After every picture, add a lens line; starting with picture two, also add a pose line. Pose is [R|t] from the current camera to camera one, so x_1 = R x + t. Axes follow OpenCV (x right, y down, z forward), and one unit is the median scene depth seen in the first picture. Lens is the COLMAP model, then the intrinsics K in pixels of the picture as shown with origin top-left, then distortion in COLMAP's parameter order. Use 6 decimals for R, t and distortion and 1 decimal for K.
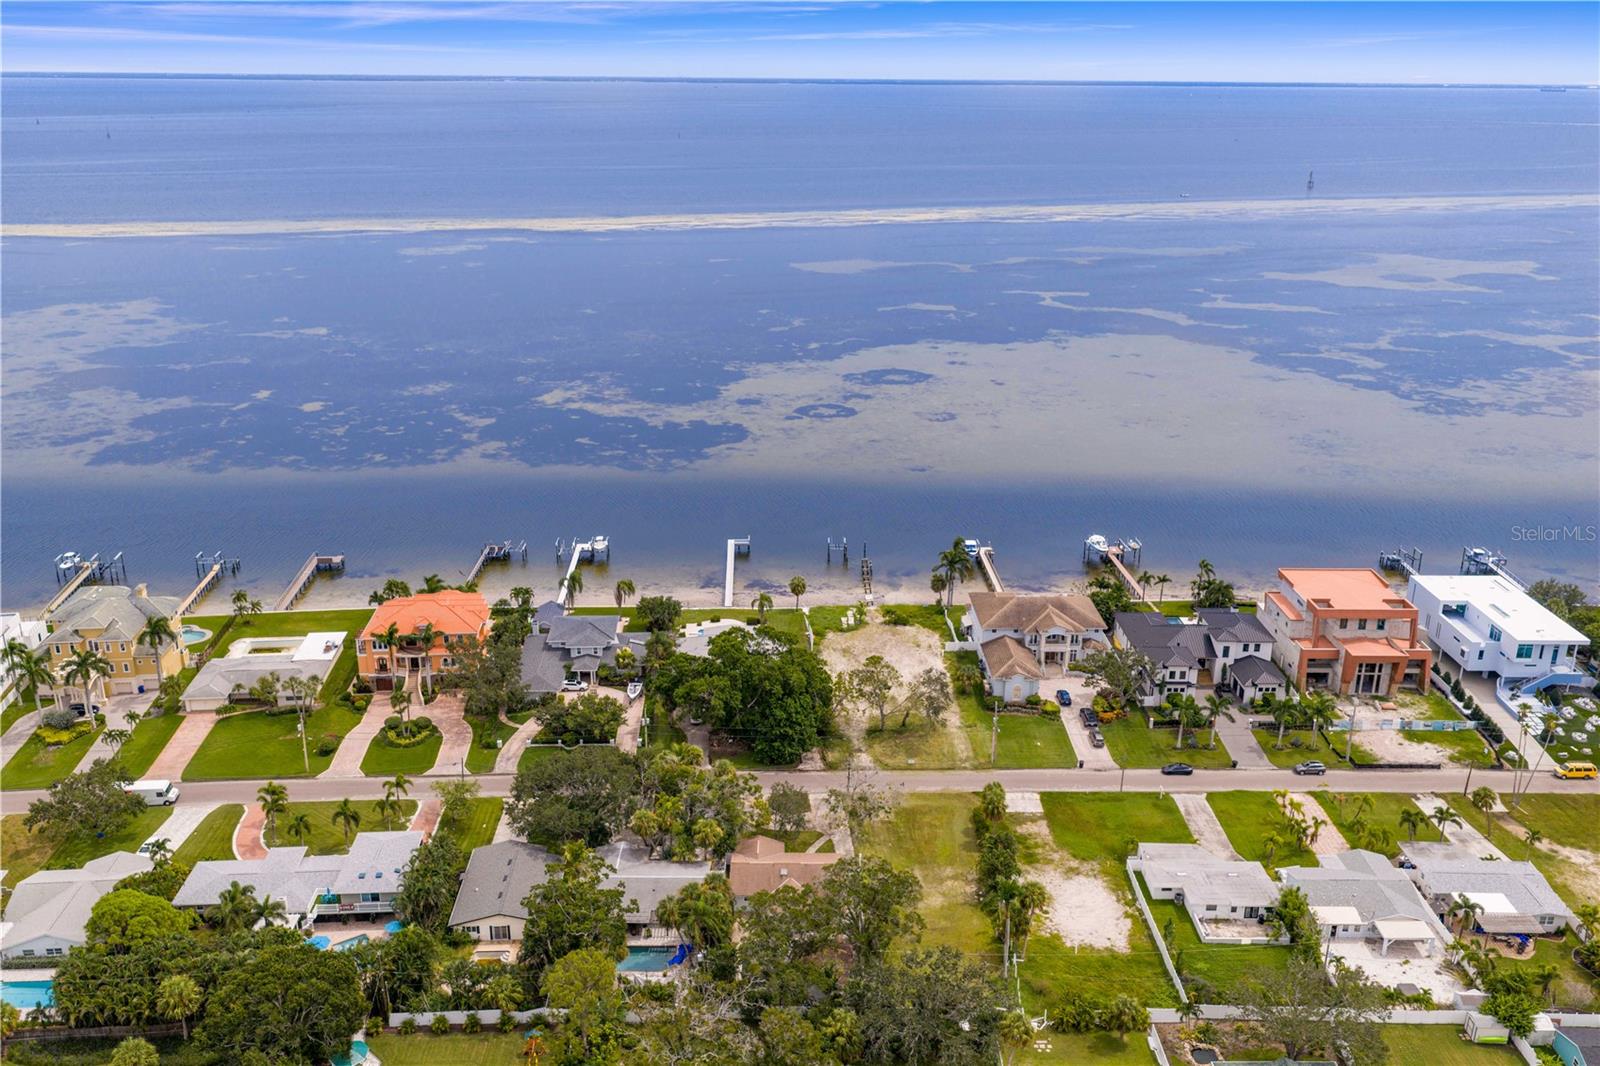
lens RADIAL K [[1266.3, 0, 800.0], [0, 1266.3, 533.0], [0, 0, 1]] dist [-0.001103, -0.002039]
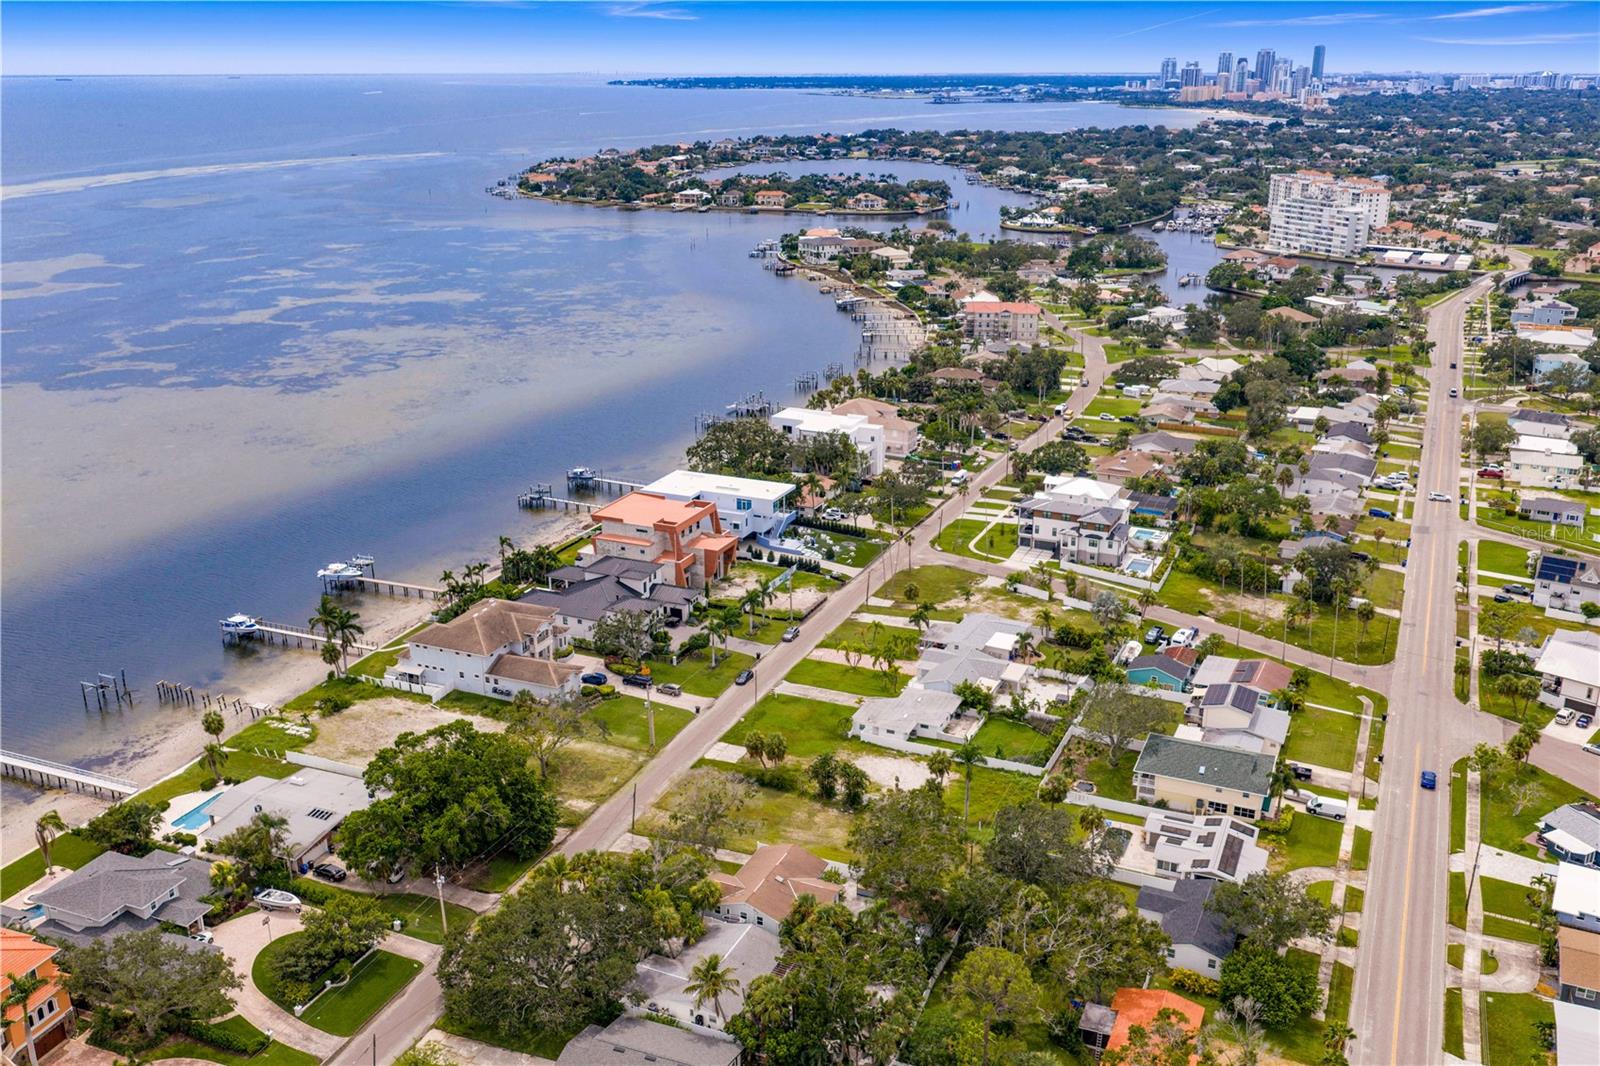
lens RADIAL K [[1293.1, 0, 800.0], [0, 1293.1, 533.0], [0, 0, 1]] dist [0.003997, 0.000912]
pose [[0.449247, -0.309530, 0.838074, -0.591650], [0.309576, 0.933881, 0.178968, -0.122872], [-0.838057, 0.179047, 0.515366, 0.321714]]
